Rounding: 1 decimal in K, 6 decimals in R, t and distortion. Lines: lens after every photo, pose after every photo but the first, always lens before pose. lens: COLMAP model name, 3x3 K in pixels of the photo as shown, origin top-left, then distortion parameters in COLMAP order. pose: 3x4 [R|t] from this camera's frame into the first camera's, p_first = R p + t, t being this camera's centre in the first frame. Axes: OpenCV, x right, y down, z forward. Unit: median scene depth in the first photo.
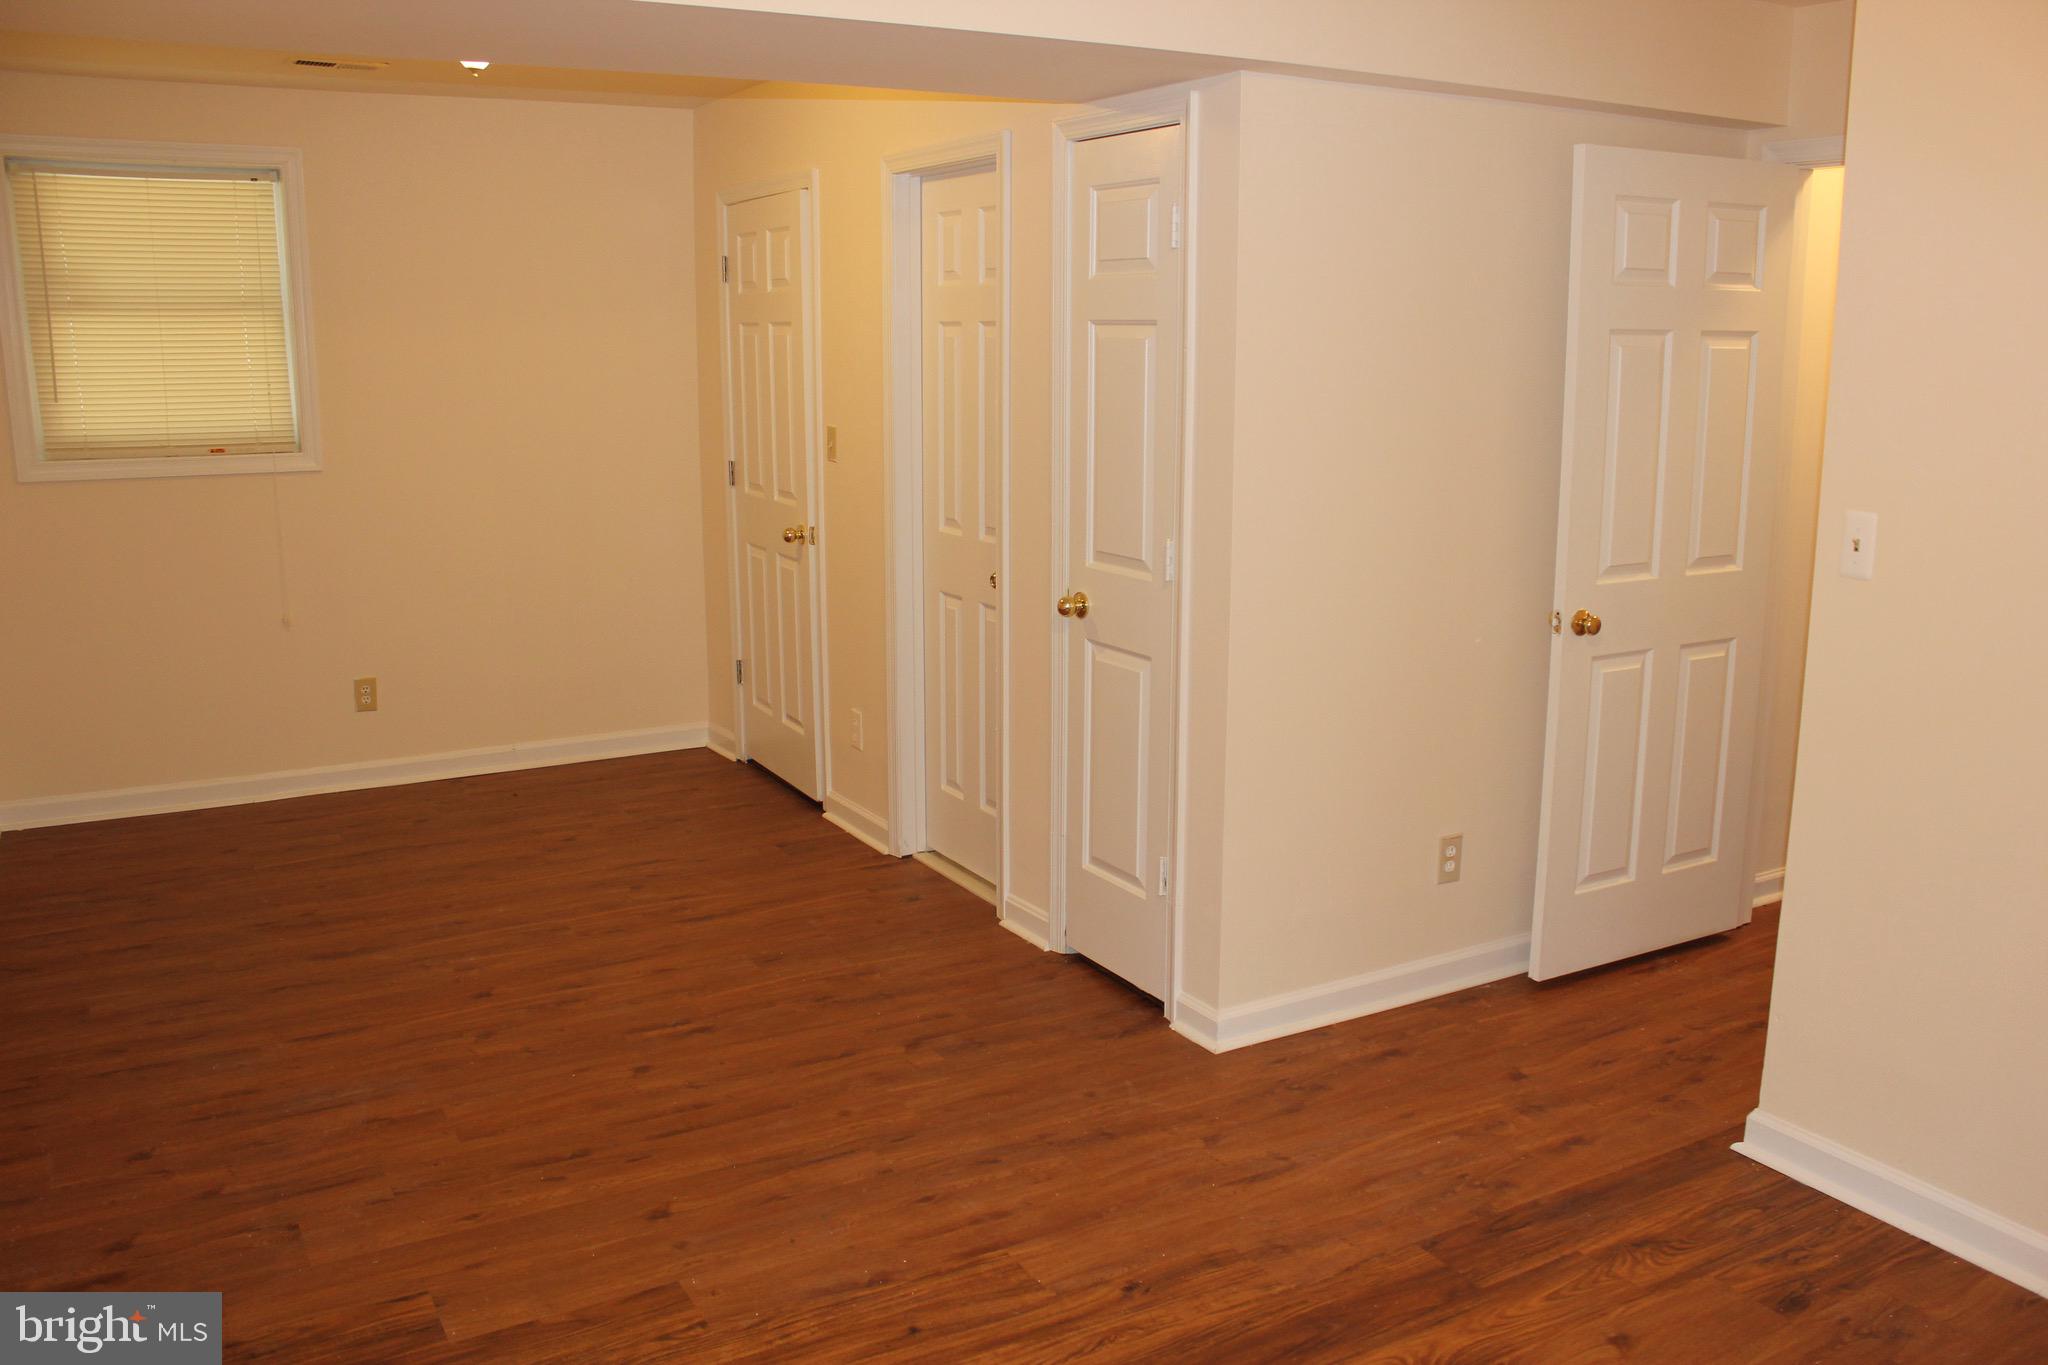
lens RADIAL K [[1705.0, 0, 1038.9], [0, 1705.0, 673.8], [0, 0, 1]] dist [-0.136917, 0.091242]
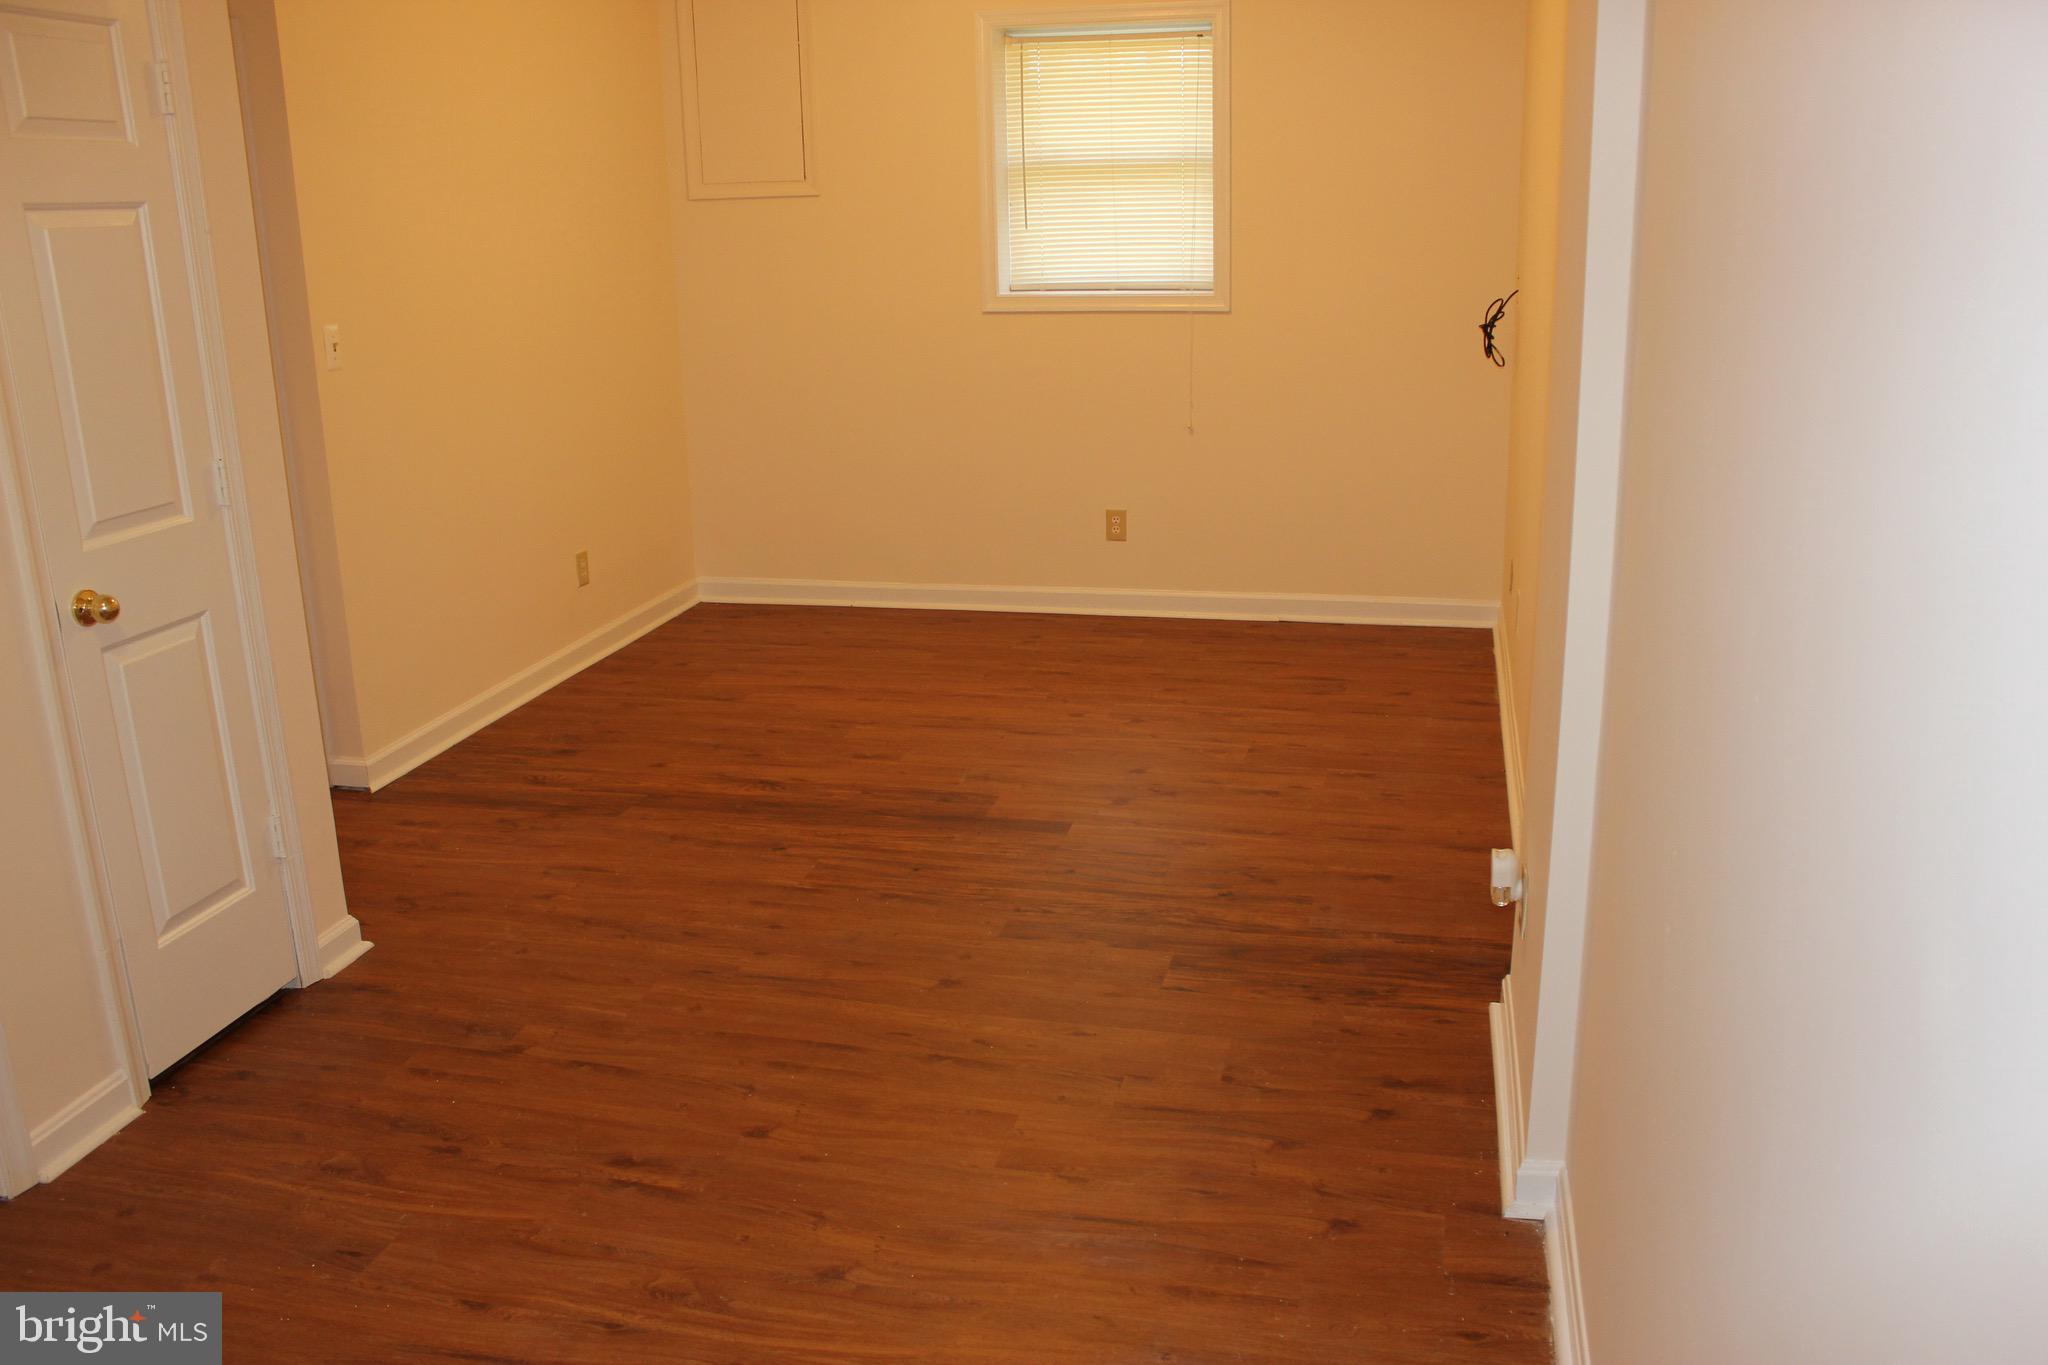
lens RADIAL K [[1705.0, 0, 1027.1], [0, 1705.0, 691.4], [0, 0, 1]] dist [-0.136917, 0.091242]
pose [[-0.723379, -0.181948, 0.666046, -0.931927], [0.158663, 0.895033, 0.416823, -0.299371], [-0.671973, 0.407198, -0.618580, 1.500587]]
